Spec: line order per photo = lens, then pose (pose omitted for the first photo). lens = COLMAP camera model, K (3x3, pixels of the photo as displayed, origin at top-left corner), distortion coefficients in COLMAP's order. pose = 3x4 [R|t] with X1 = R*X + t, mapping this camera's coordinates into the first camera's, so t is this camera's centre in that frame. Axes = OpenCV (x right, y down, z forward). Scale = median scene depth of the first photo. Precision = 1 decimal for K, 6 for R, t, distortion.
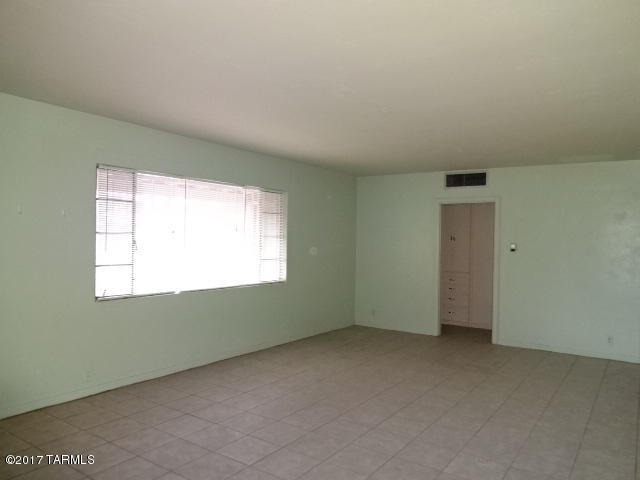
lens RADIAL K [[473.3, 0, 324.8], [0, 473.3, 242.6], [0, 0, 1]] dist [-0.008736, -0.000563]
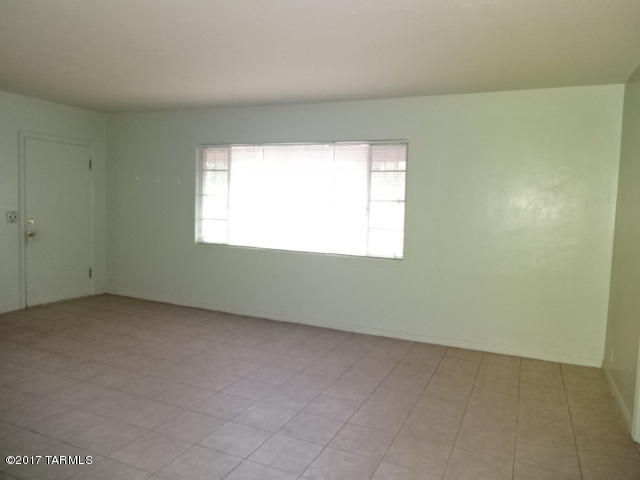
lens RADIAL K [[473.3, 0, 323.6], [0, 473.3, 242.5], [0, 0, 1]] dist [-0.008736, -0.000563]
pose [[0.158933, 0.066636, -0.985038, 0.635569], [-0.042183, 0.997267, 0.060657, 0.012909], [0.986388, 0.031912, 0.161309, 0.744931]]
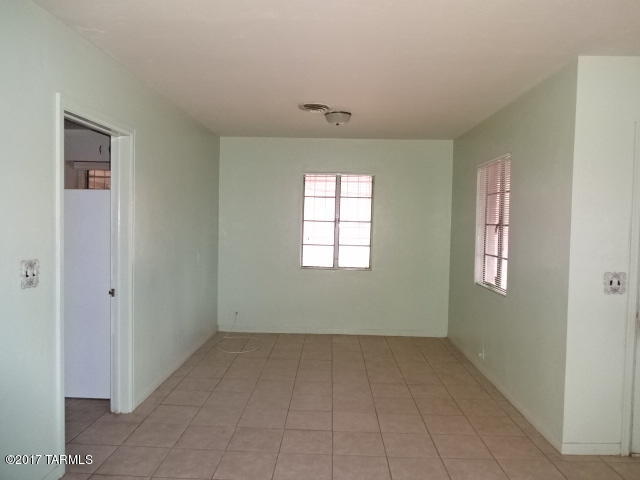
lens RADIAL K [[473.3, 0, 324.0], [0, 473.3, 242.3], [0, 0, 1]] dist [-0.008736, -0.000563]
pose [[-0.848878, -0.018219, -0.528274, 0.194344], [-0.039455, 0.998802, 0.028954, 0.000767], [0.527114, 0.045421, -0.848580, 0.567949]]
